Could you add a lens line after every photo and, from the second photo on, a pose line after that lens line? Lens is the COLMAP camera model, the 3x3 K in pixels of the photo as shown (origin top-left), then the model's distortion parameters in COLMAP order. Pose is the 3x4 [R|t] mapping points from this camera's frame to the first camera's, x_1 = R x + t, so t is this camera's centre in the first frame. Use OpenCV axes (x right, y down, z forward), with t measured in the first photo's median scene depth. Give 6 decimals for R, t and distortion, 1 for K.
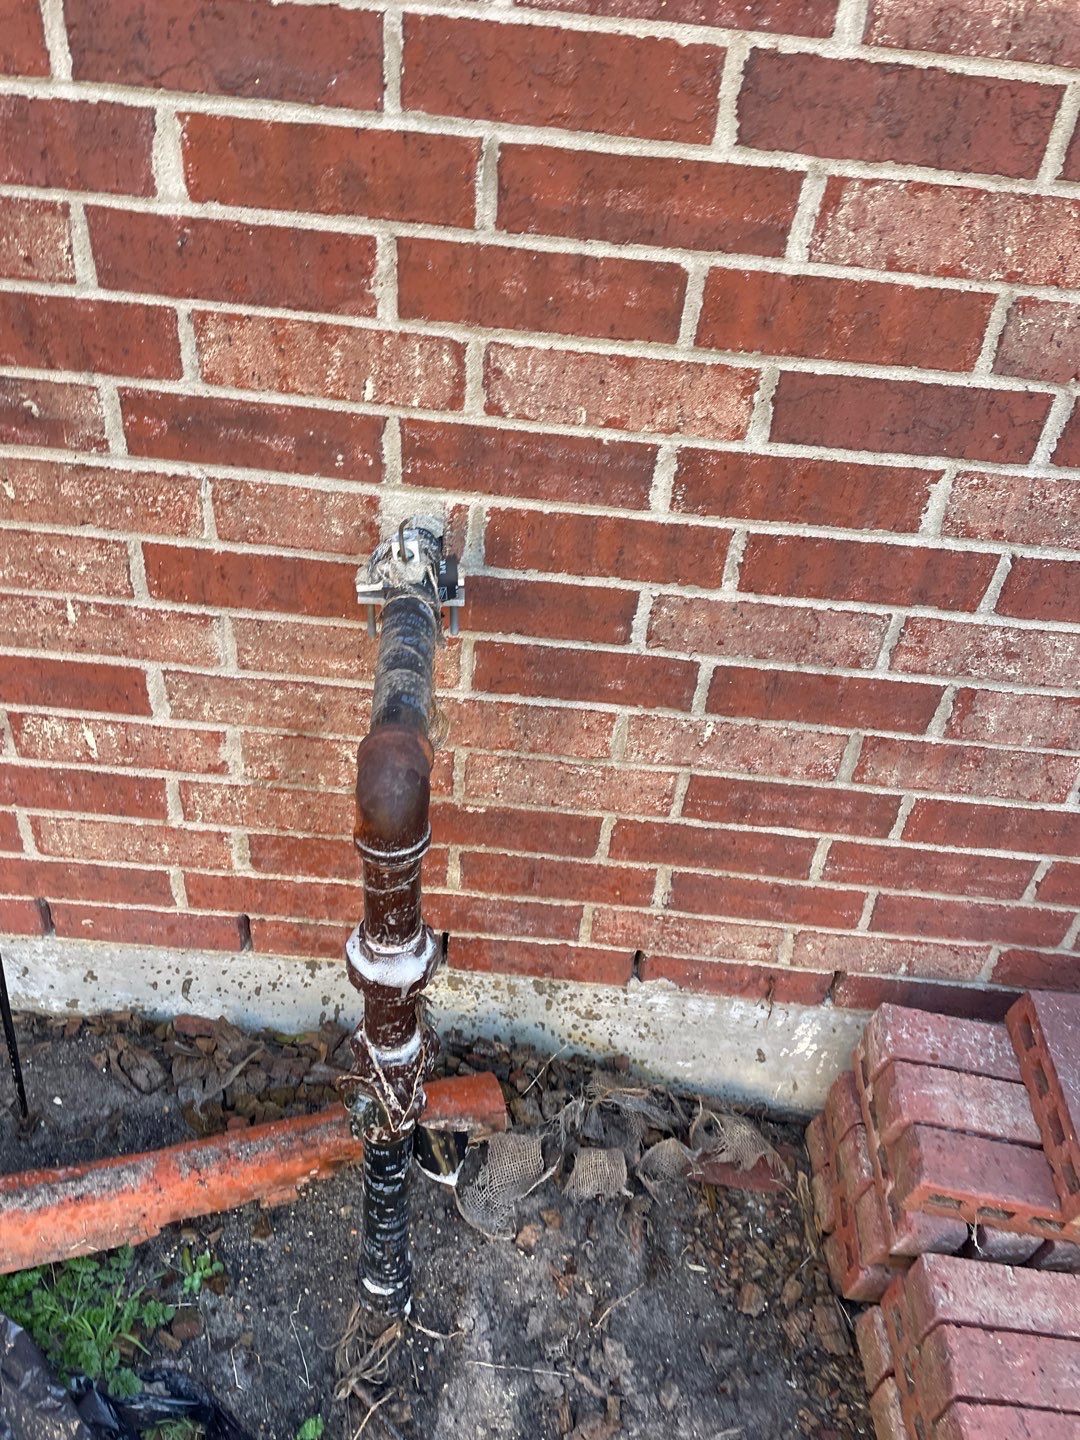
lens RADIAL K [[1020.5, 0, 533.4], [0, 1020.5, 720.9], [0, 0, 1]] dist [0.089890, -0.108336]
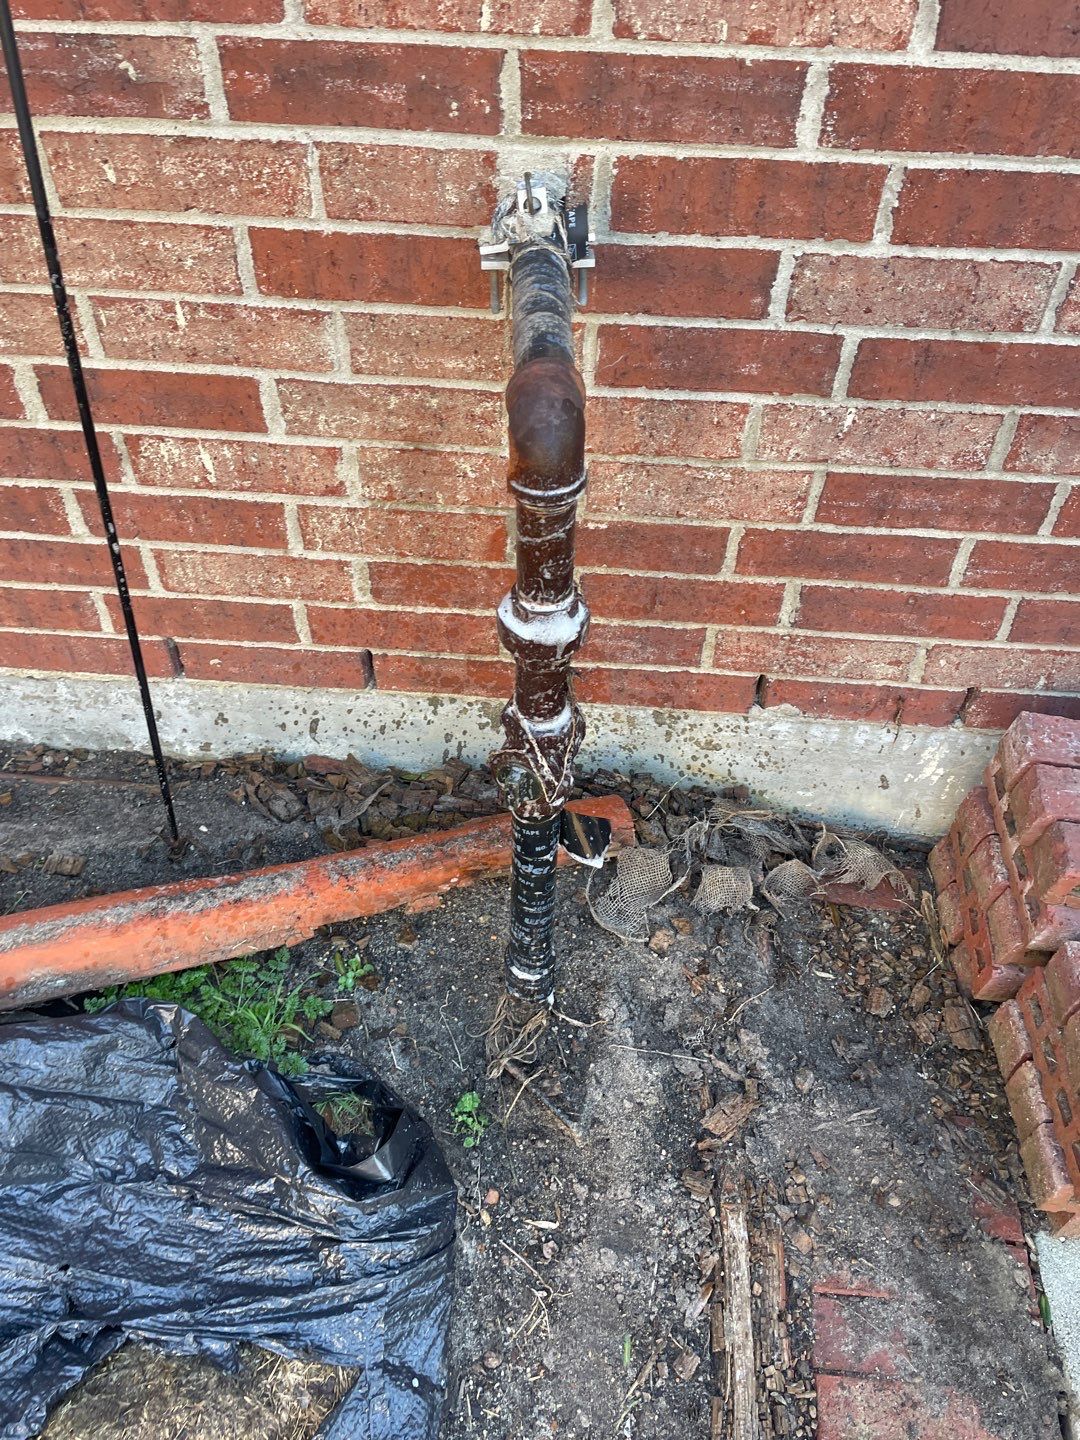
lens RADIAL K [[1021.5, 0, 537.9], [0, 1021.5, 689.6], [0, 0, 1]] dist [0.121689, -0.172136]
pose [[0.997408, -0.030049, -0.065377, -0.052373], [0.038787, 0.989841, 0.136784, 0.103217], [0.060602, -0.138965, 0.988441, 0.010221]]
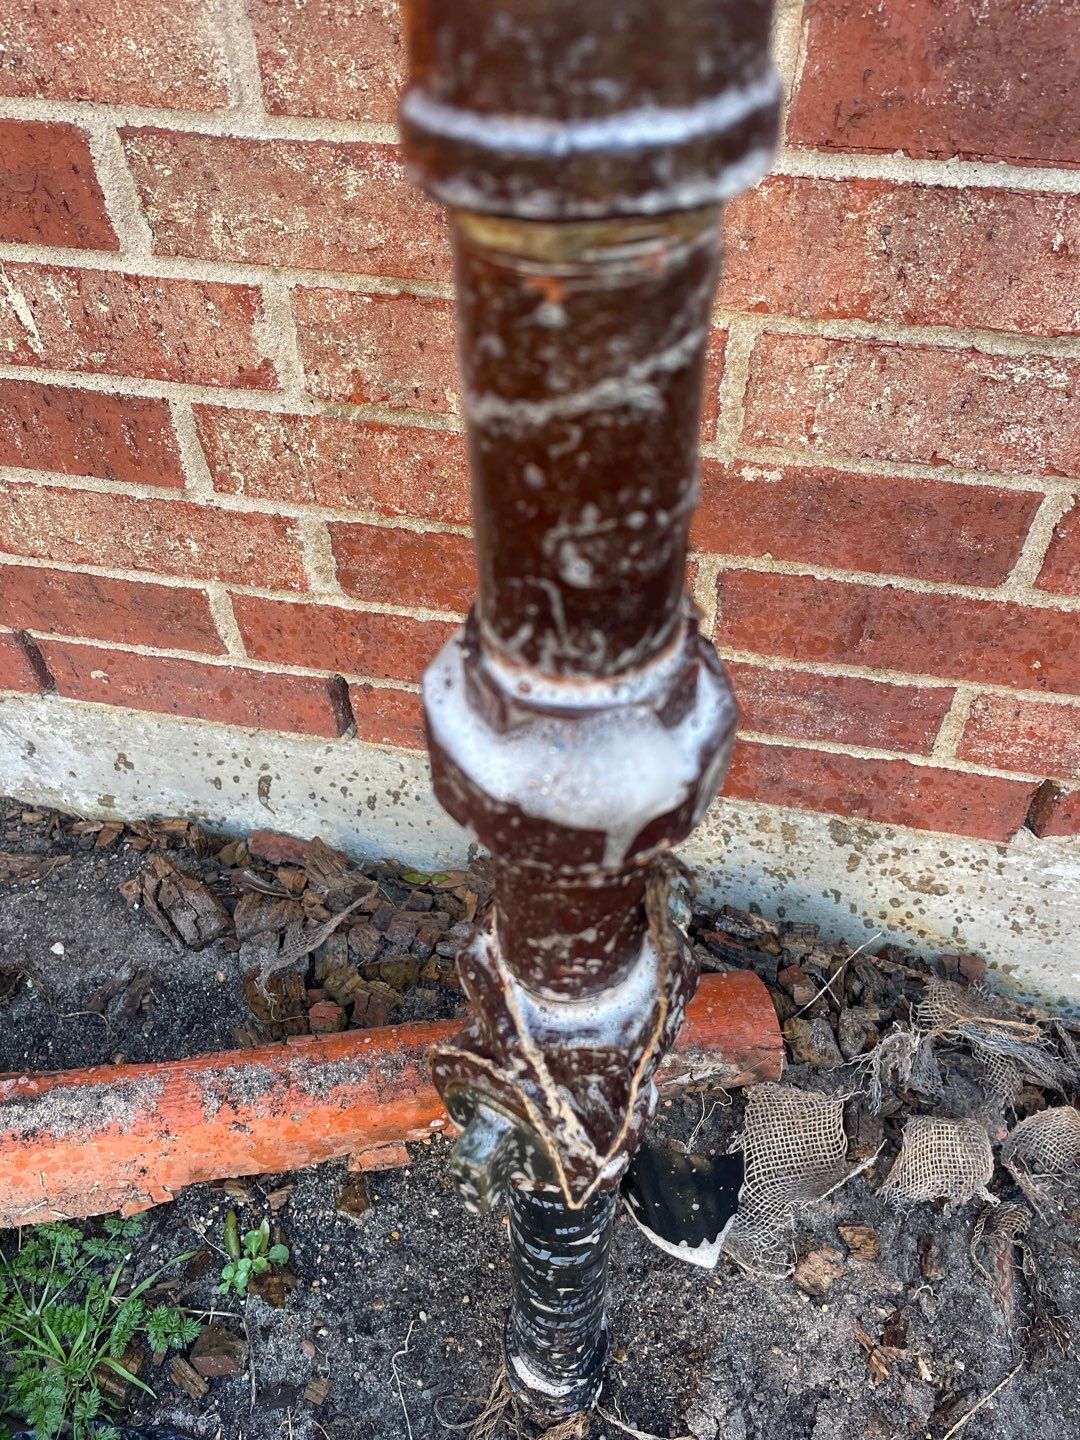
lens RADIAL K [[1078.9, 0, 542.6], [0, 1078.9, 704.7], [0, 0, 1]] dist [0.080089, -0.107467]
pose [[0.982881, 0.050611, -0.177154, -0.060251], [-0.022643, 0.987424, 0.156466, 0.113788], [0.182845, -0.149777, 0.971666, 0.453273]]
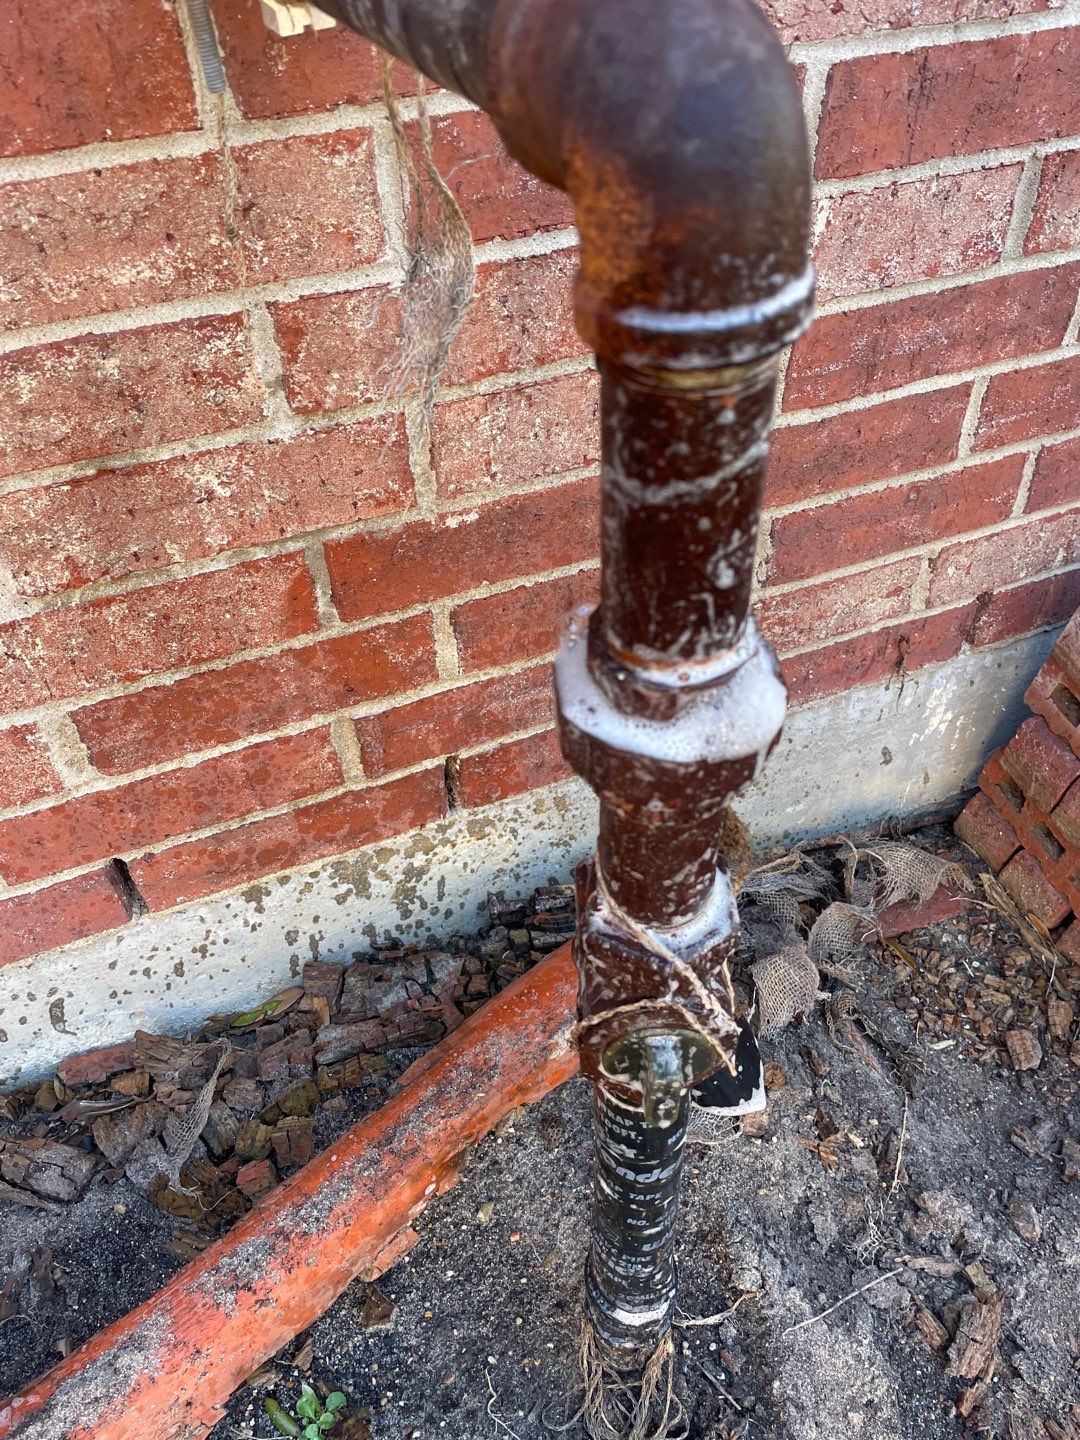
lens RADIAL K [[1069.2, 0, 552.8], [0, 1069.2, 714.1], [0, 0, 1]] dist [0.087468, -0.110849]
pose [[0.902247, -0.371312, 0.219267, -0.176503], [0.335357, 0.923844, 0.184521, 0.091713], [-0.271083, -0.092951, 0.958057, 0.399027]]
